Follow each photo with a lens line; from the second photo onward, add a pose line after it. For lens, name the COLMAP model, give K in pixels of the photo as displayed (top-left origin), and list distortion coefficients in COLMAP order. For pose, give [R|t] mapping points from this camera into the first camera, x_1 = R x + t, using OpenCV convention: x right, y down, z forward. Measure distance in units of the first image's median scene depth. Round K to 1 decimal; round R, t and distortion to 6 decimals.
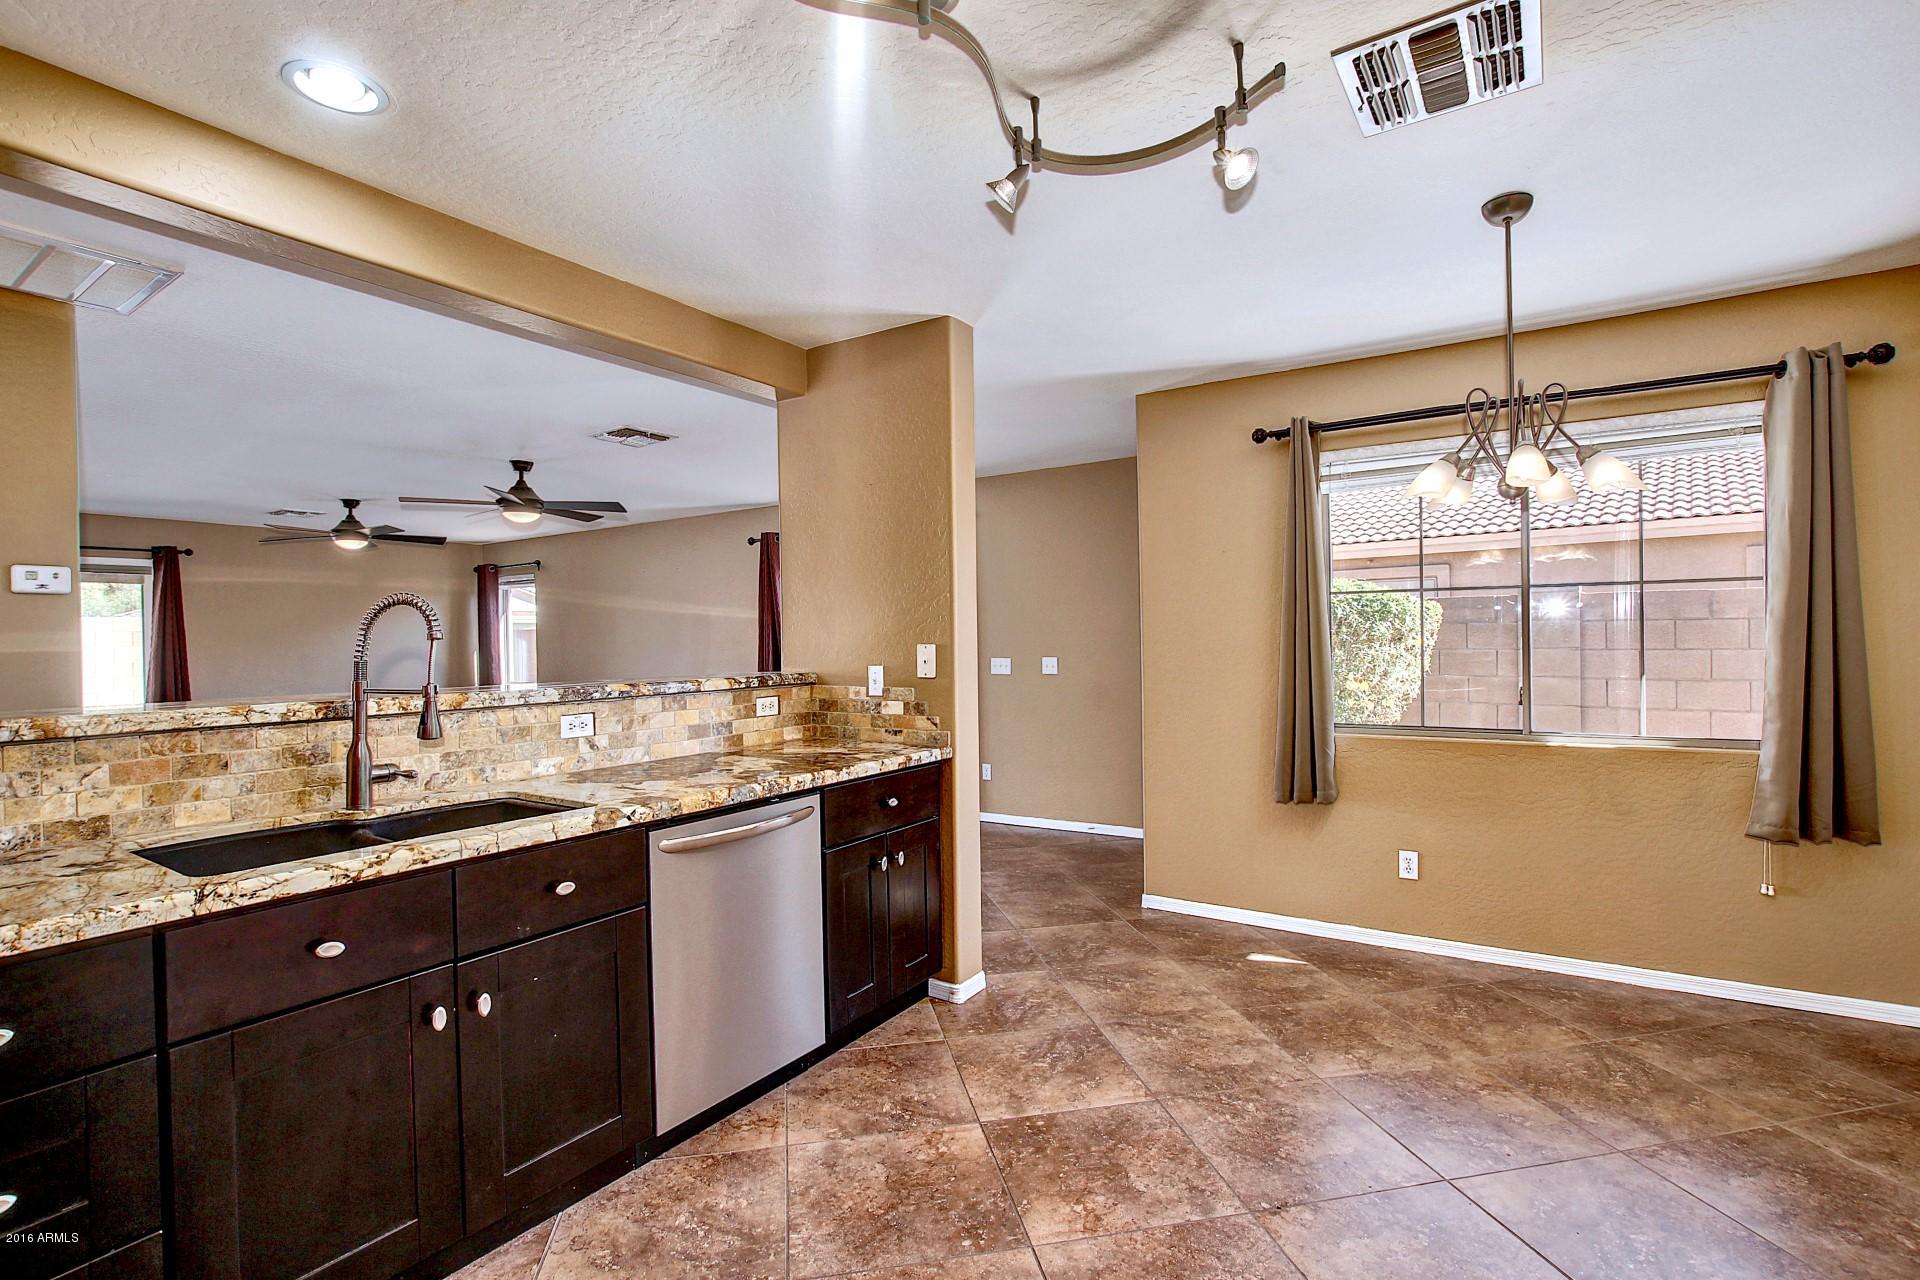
lens RADIAL K [[888.5, 0, 958.4], [0, 888.5, 647.8], [0, 0, 1]] dist [-0.003981, -0.000160]
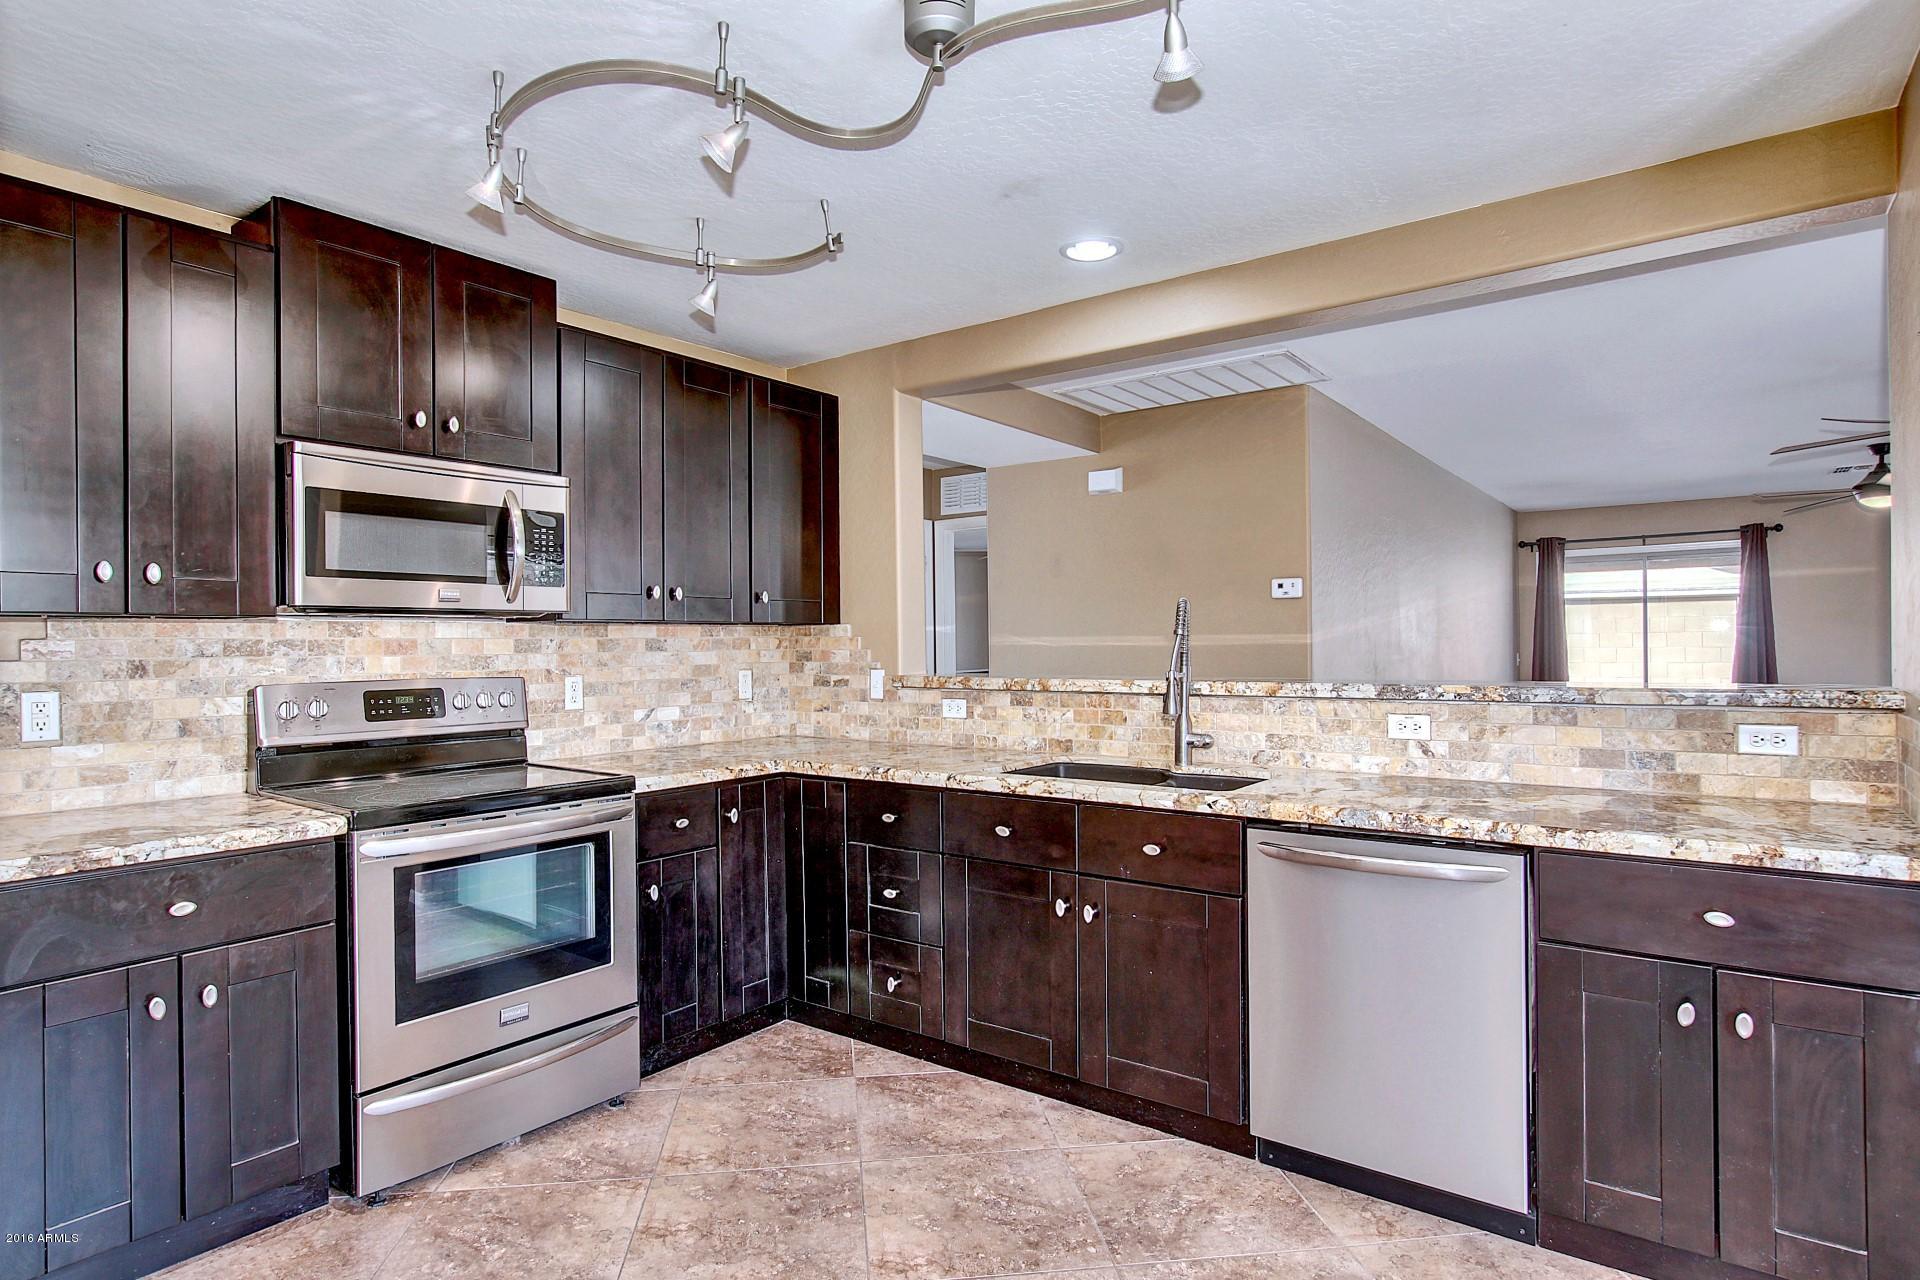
lens RADIAL K [[1042.2, 0, 956.9], [0, 1042.2, 642.0], [0, 0, 1]] dist [-0.009864, 0.002781]
pose [[-0.054895, 0.014326, -0.998389, 0.630188], [0.000503, 0.999897, 0.014320, -0.014998], [0.998492, 0.000284, -0.054896, 0.552026]]
